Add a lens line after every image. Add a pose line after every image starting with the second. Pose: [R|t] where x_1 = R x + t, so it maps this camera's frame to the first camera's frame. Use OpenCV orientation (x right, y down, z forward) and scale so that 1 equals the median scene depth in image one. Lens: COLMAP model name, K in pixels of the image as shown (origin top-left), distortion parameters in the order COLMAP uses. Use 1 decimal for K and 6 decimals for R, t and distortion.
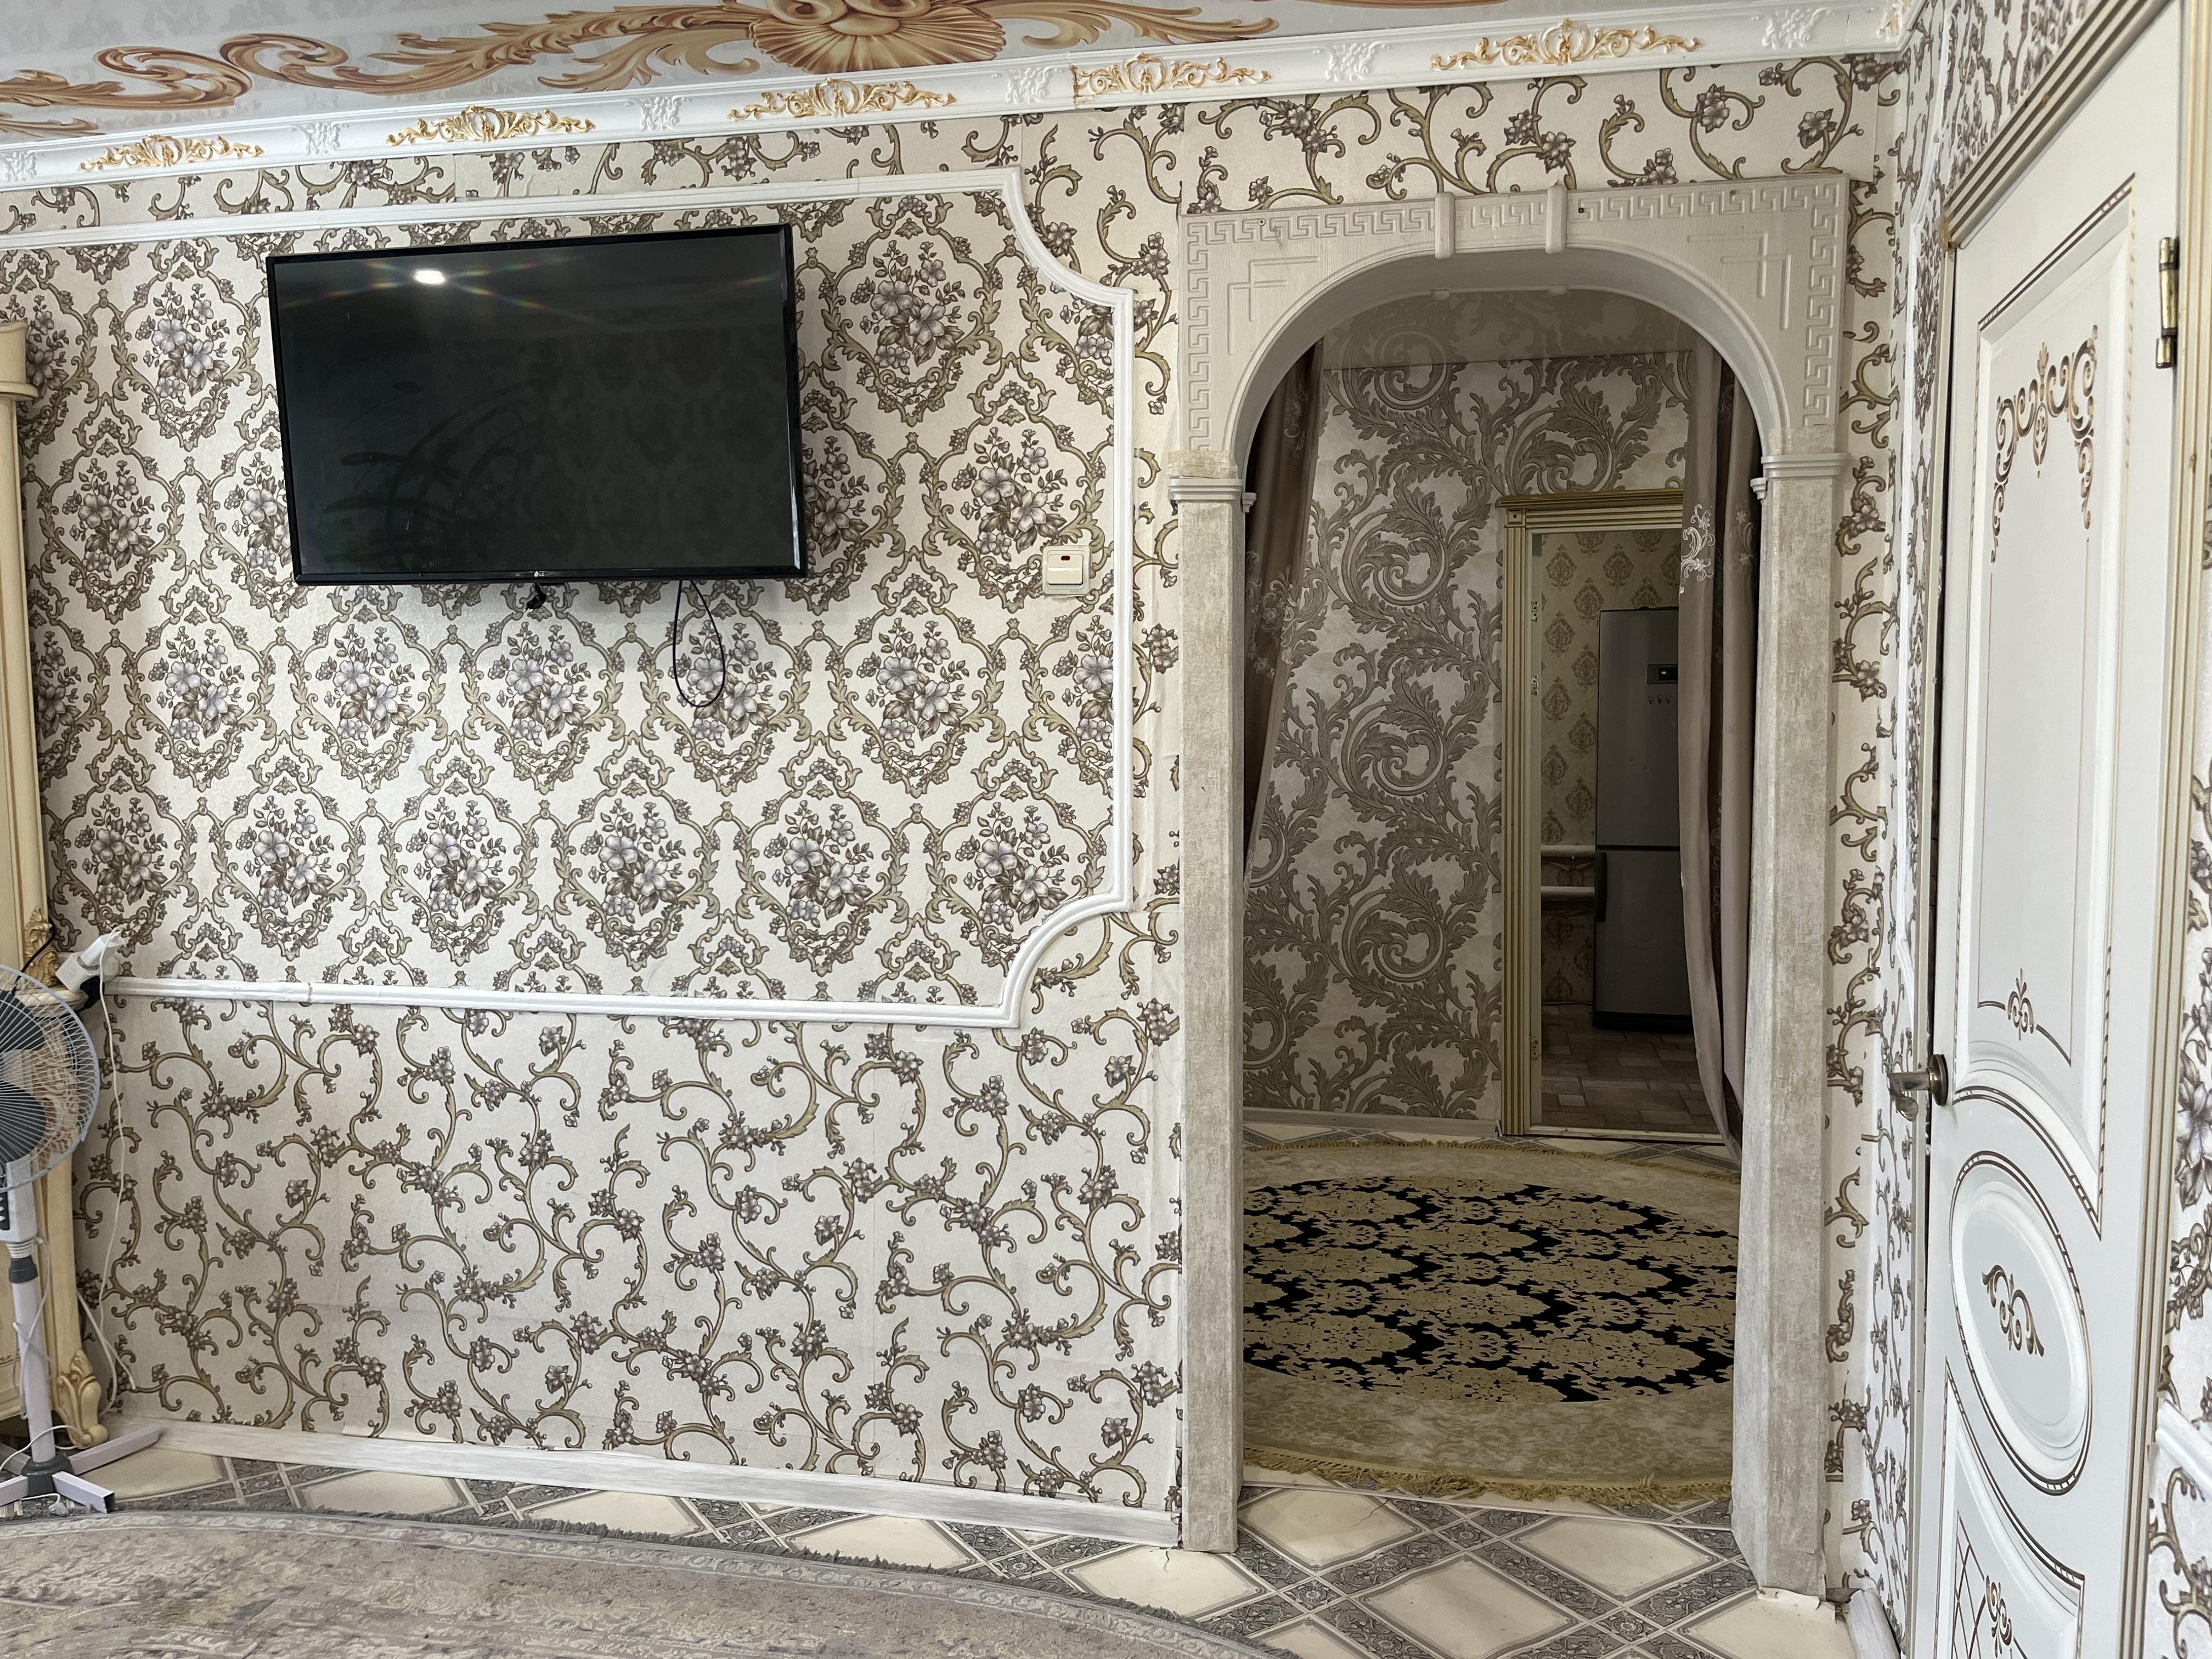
lens RADIAL K [[1703.1, 0, 1106.0], [0, 1703.1, 829.5], [0, 0, 1]] dist [0.036535, -0.019282]
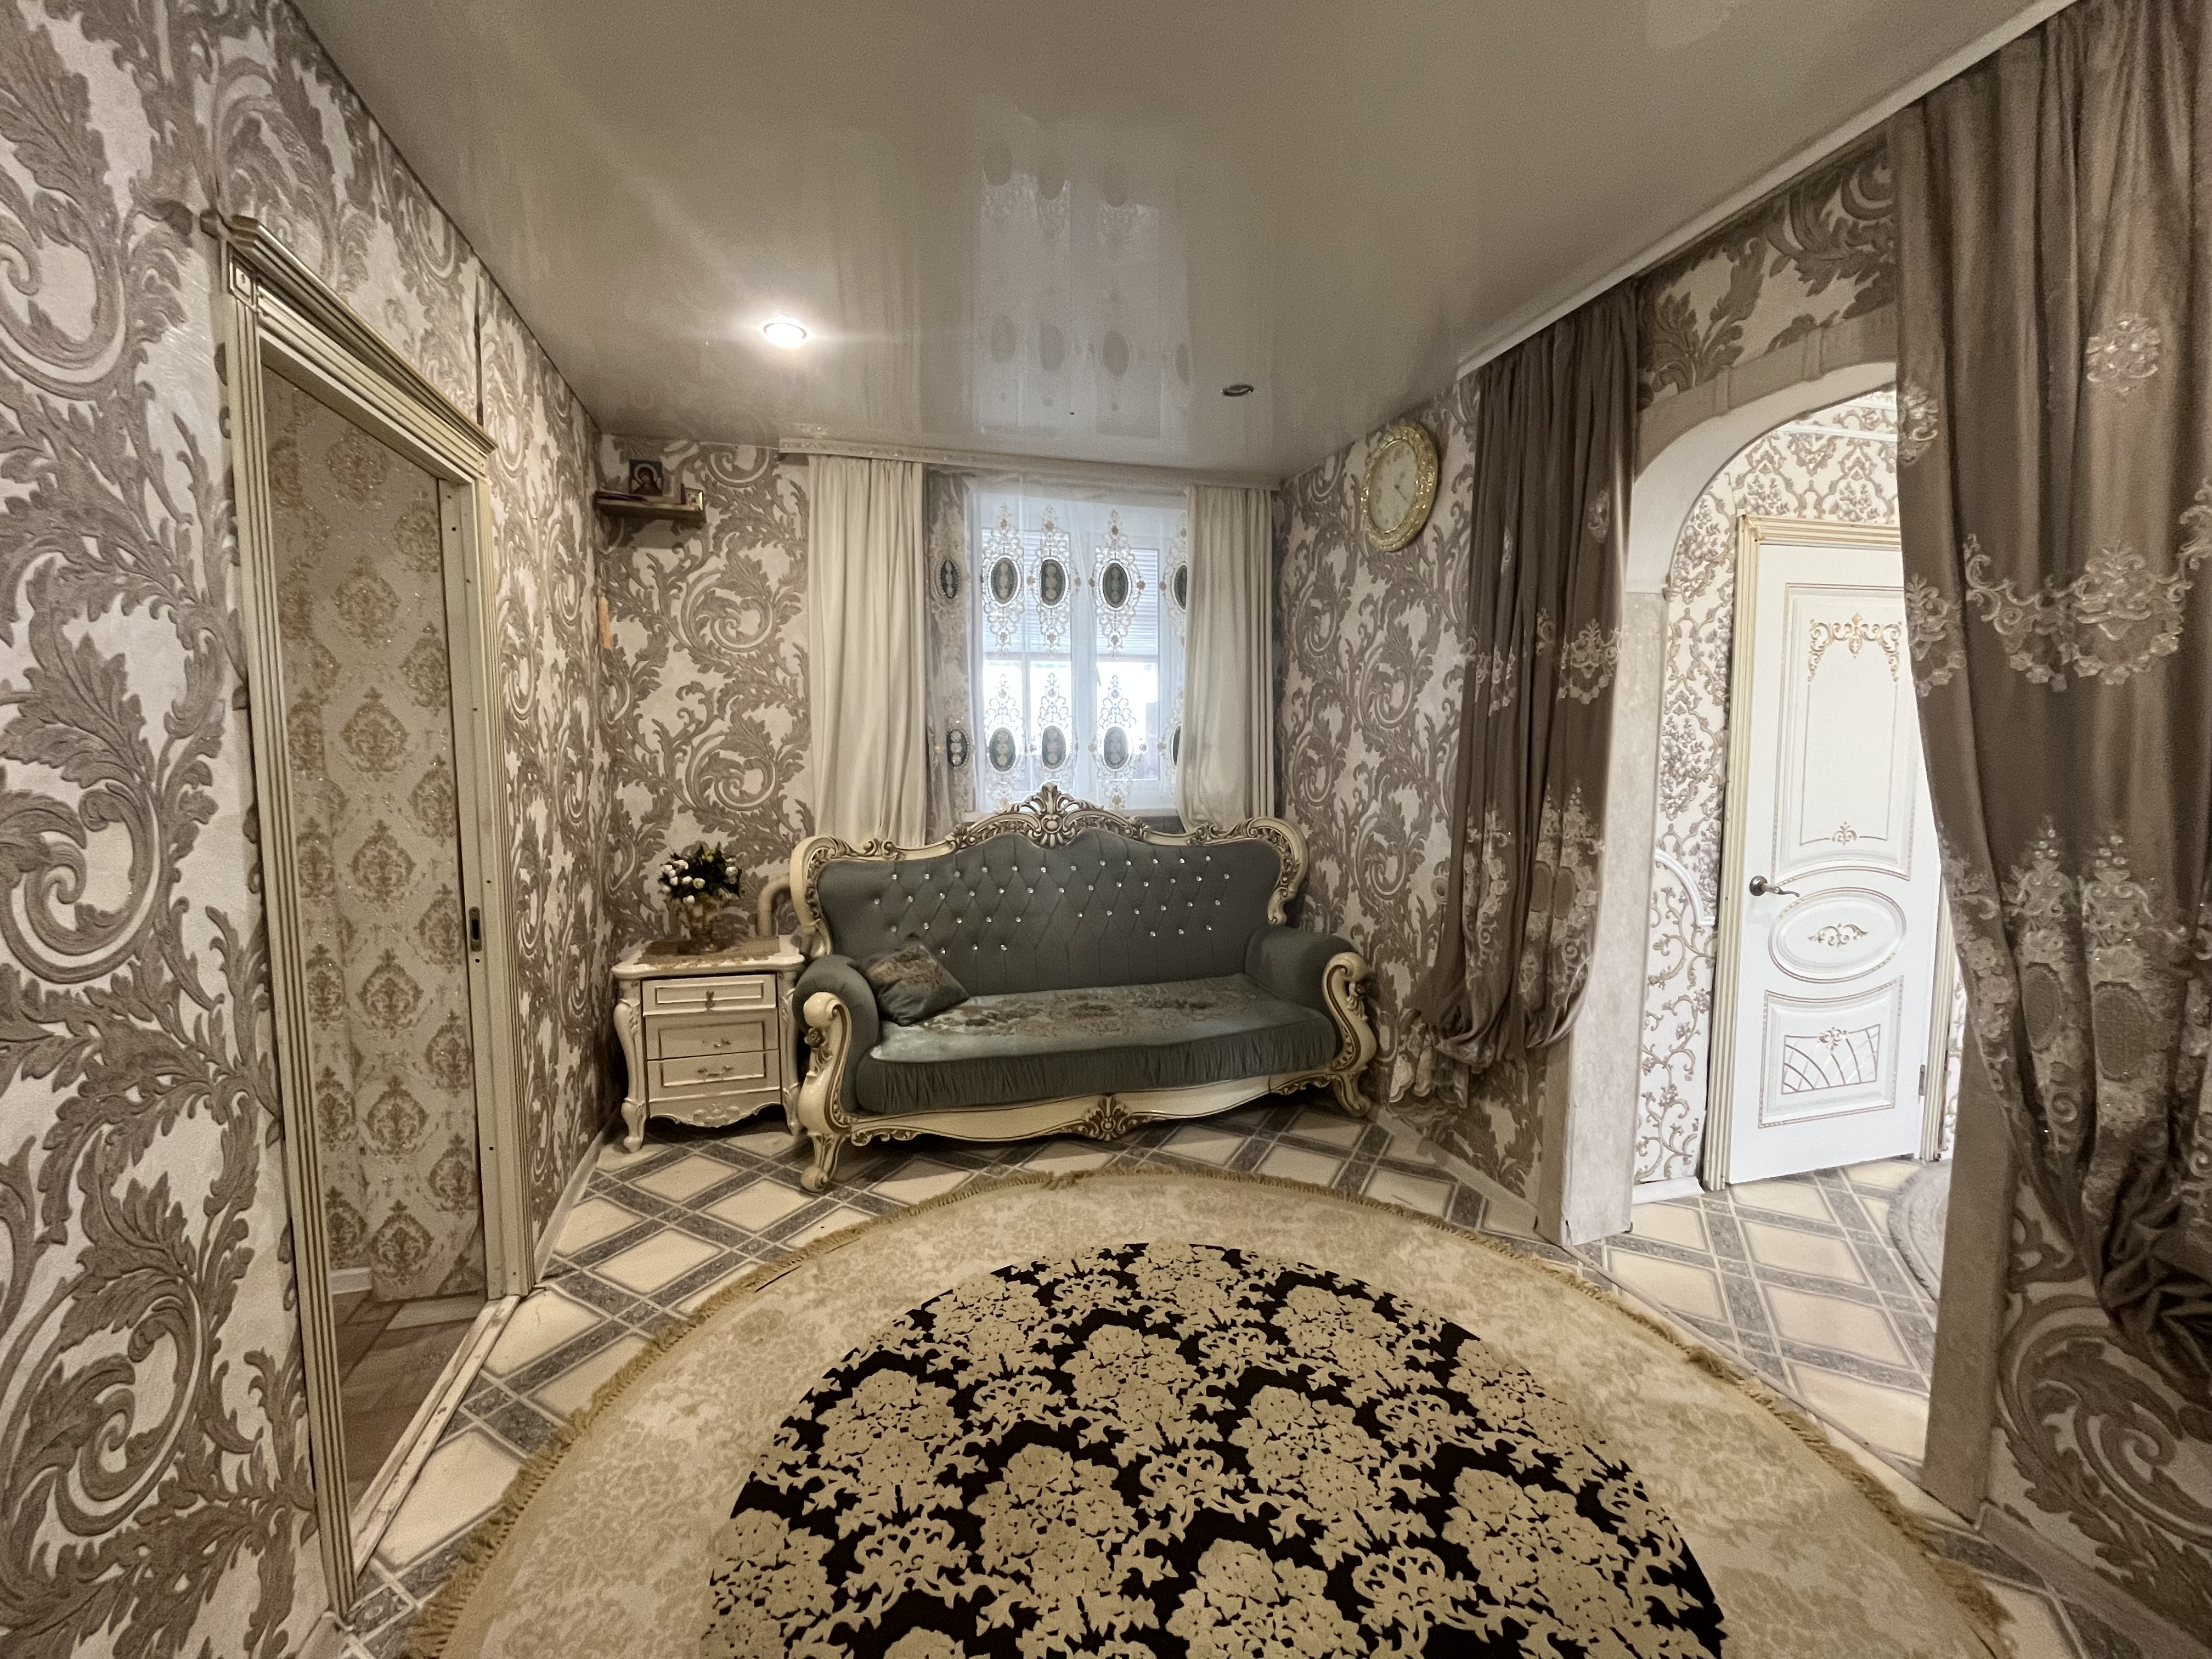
lens RADIAL K [[893.1, 0, 1096.0], [0, 893.1, 830.8], [0, 0, 1]] dist [-0.003211, -0.000011]
pose [[-0.473994, -0.072595, 0.877531, -0.082686], [0.068042, 0.990596, 0.118702, -0.068183], [-0.877895, 0.115973, -0.464597, 1.100431]]
